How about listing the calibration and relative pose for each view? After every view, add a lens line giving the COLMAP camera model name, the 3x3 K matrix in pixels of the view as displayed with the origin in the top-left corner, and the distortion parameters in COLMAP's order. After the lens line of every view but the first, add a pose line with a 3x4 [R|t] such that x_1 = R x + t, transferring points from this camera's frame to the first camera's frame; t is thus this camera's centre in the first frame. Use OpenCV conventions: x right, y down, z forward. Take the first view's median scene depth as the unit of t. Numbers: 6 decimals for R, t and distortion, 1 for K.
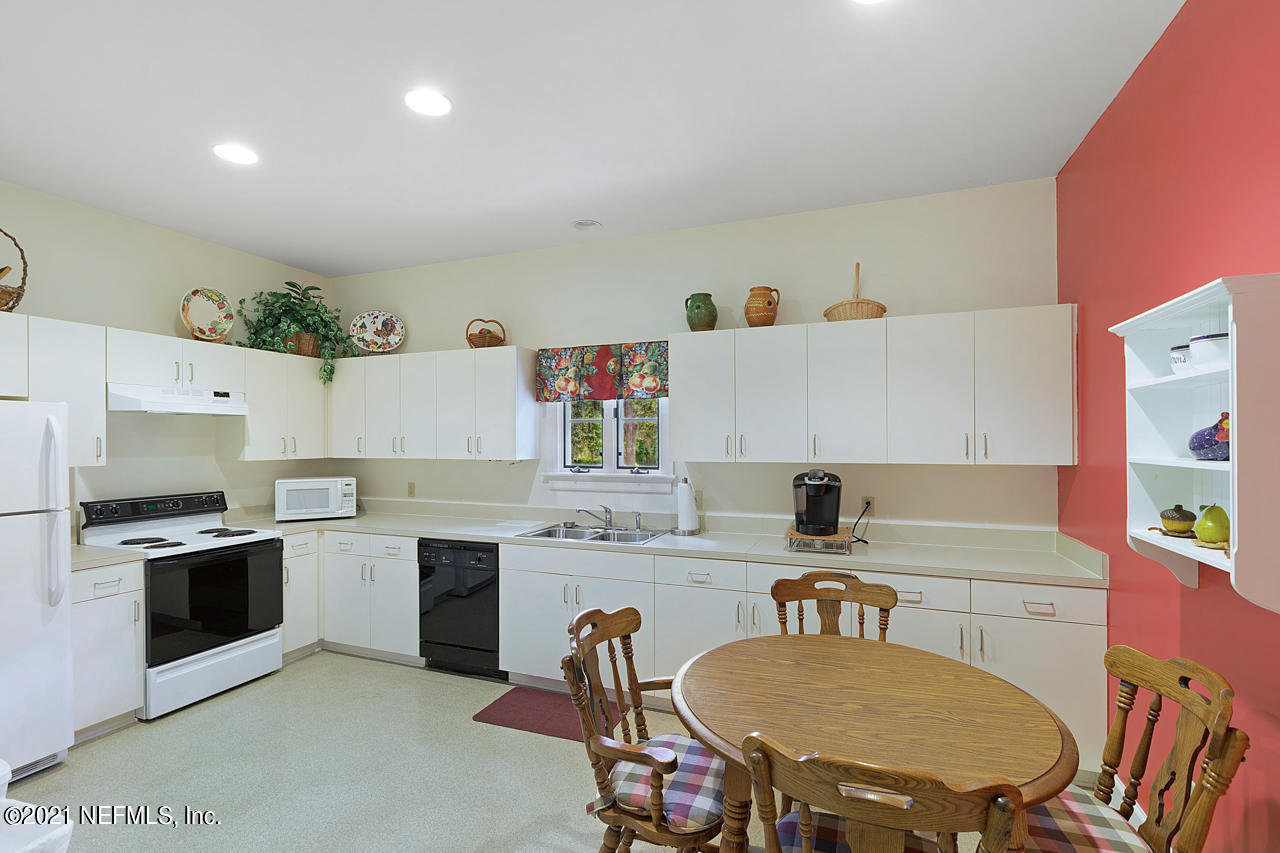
lens RADIAL K [[588.8, 0, 633.8], [0, 588.8, 454.2], [0, 0, 1]] dist [-0.000575, 0.000016]
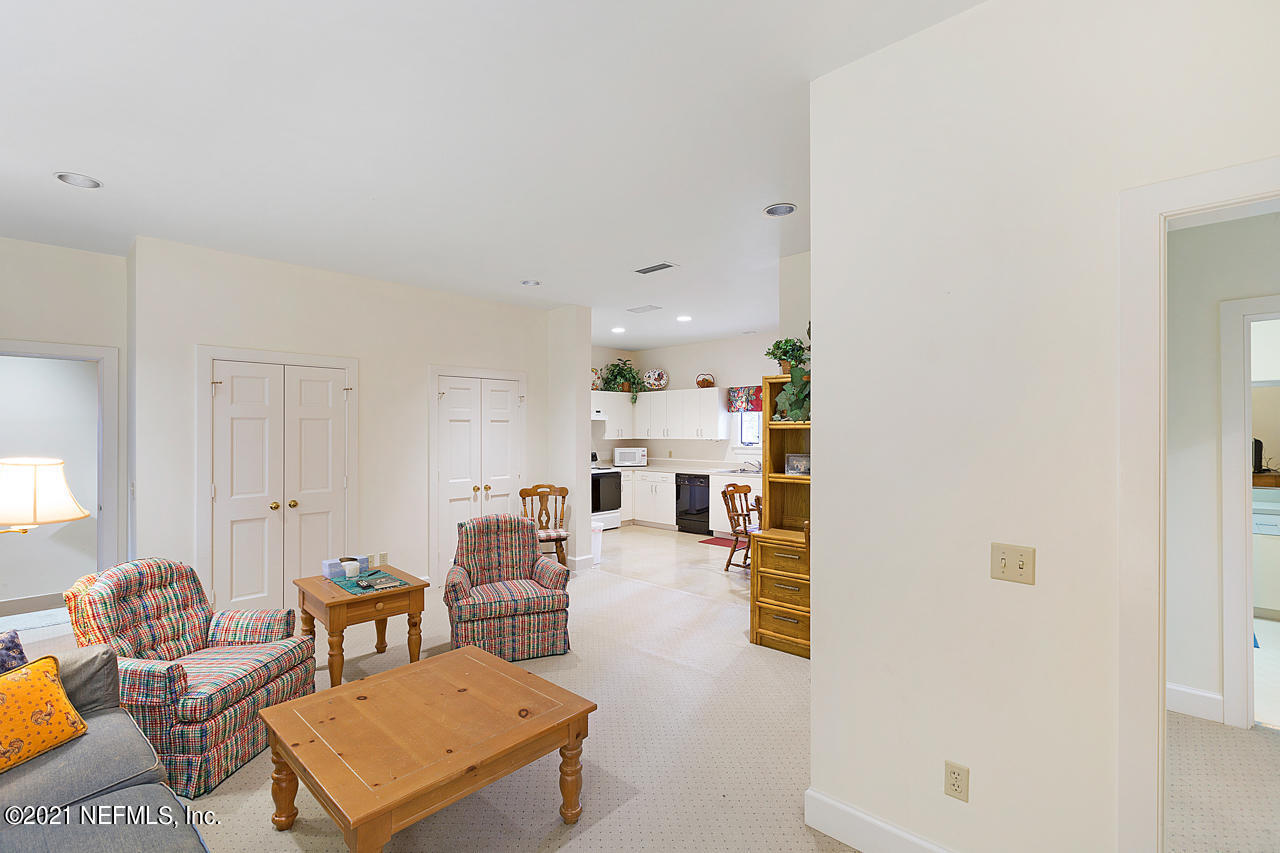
lens RADIAL K [[567.0, 0, 637.3], [0, 567.0, 434.6], [0, 0, 1]] dist [0.001294, 0.000305]
pose [[0.928410, 0.000889, -0.371557, 0.287663], [-0.007251, 0.999850, -0.015726, 0.025495], [0.371487, 0.017294, 0.928277, -1.009440]]
